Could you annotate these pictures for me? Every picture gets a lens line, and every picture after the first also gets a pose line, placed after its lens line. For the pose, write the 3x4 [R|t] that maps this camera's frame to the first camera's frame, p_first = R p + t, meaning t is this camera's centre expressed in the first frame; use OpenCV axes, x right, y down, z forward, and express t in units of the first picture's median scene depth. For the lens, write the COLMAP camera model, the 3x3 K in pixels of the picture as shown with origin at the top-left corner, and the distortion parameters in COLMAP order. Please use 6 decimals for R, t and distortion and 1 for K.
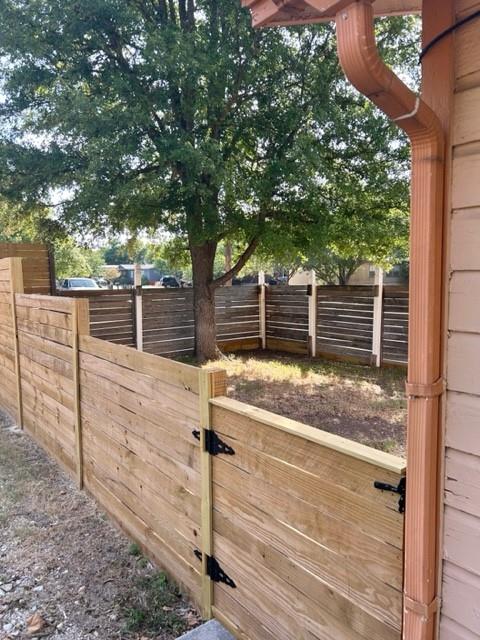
lens RADIAL K [[478.9, 0, 240.4], [0, 478.9, 320.1], [0, 0, 1]] dist [-0.003756, -0.013987]
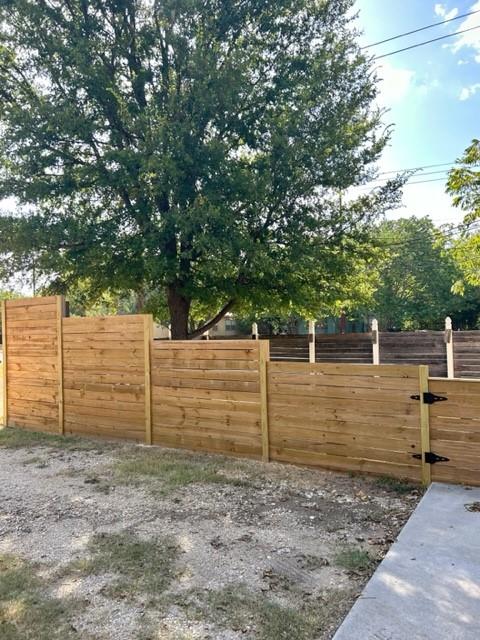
lens RADIAL K [[478.9, 0, 239.6], [0, 478.9, 320.2], [0, 0, 1]] dist [-0.003756, -0.013987]
pose [[0.930146, 0.001820, 0.367186, -1.274862], [0.039359, 0.993732, -0.104628, 0.070588], [-0.365075, 0.111772, 0.924244, -0.580721]]
